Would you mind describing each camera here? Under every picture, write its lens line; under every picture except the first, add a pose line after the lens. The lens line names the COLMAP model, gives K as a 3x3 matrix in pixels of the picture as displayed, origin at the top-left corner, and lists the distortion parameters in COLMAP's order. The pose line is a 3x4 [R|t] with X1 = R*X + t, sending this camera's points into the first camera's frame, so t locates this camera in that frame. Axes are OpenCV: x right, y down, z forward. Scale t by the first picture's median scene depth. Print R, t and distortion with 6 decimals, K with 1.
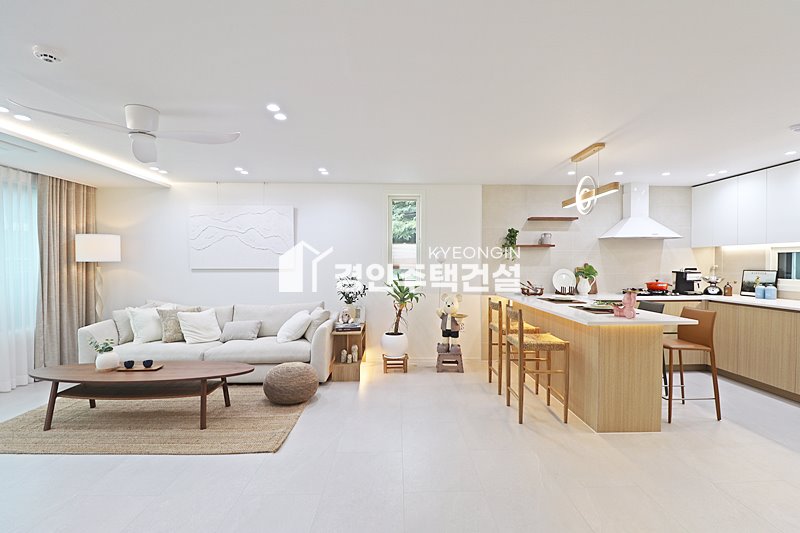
lens RADIAL K [[371.1, 0, 411.0], [0, 371.1, 265.7], [0, 0, 1]] dist [0.001897, -0.015067]
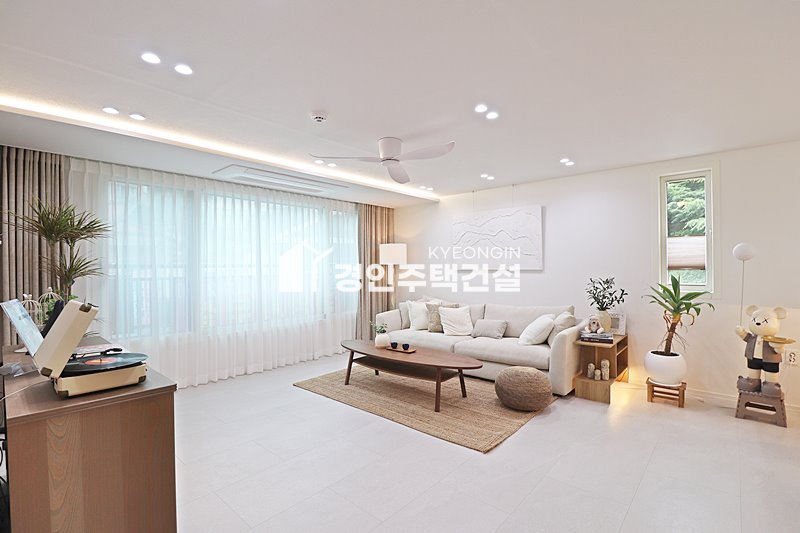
lens RADIAL K [[371.1, 0, 411.0], [0, 371.1, 265.7], [0, 0, 1]] dist [0.001897, -0.015067]
pose [[0.731847, -0.009326, -0.681405, 0.103248], [0.004579, 0.999951, -0.008768, 0.005184], [0.681453, 0.003296, 0.731854, 0.082002]]
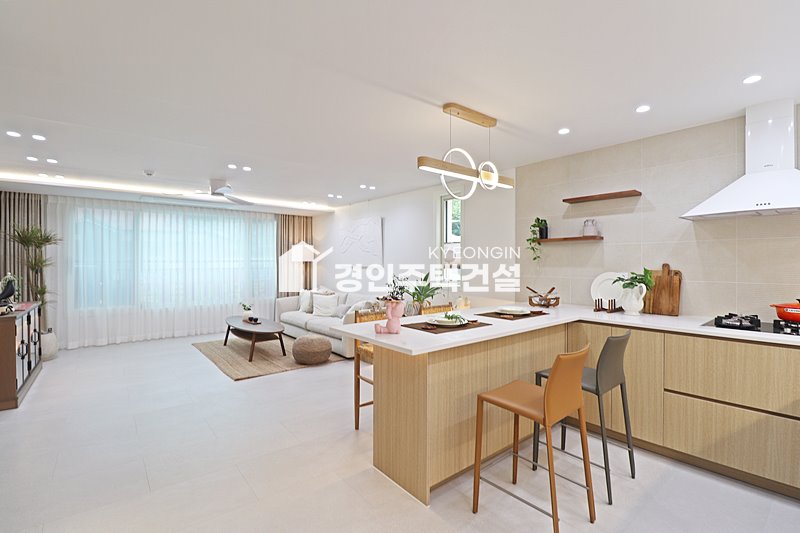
lens RADIAL K [[371.1, 0, 411.0], [0, 371.1, 265.7], [0, 0, 1]] dist [0.001897, -0.015067]
pose [[0.614239, 0.007639, -0.789083, 0.824720], [-0.007783, 0.999963, 0.003622, -0.002457], [0.789081, 0.003917, 0.614276, 0.371794]]
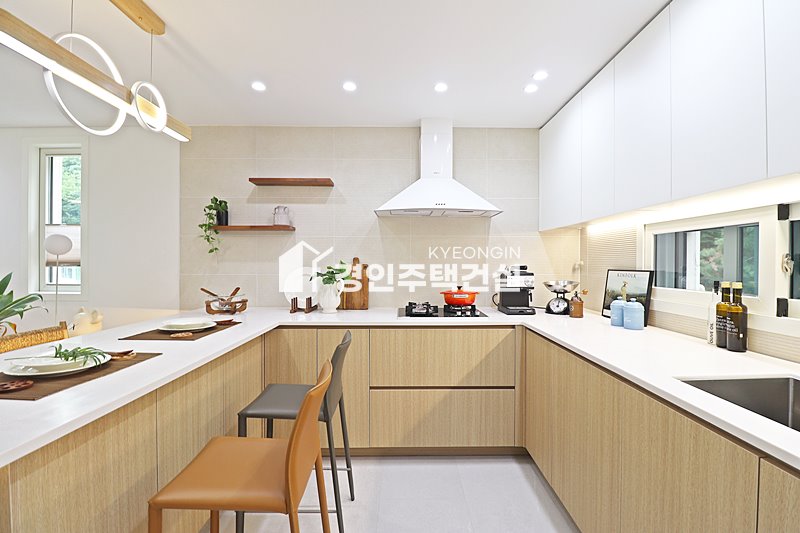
lens RADIAL K [[371.1, 0, 411.0], [0, 371.1, 265.7], [0, 0, 1]] dist [0.001897, -0.015067]
pose [[0.999501, 0.001601, -0.031545, 0.691695], [-0.001662, 0.999997, -0.001910, 0.008789], [0.031541, 0.001962, 0.999501, 0.488398]]
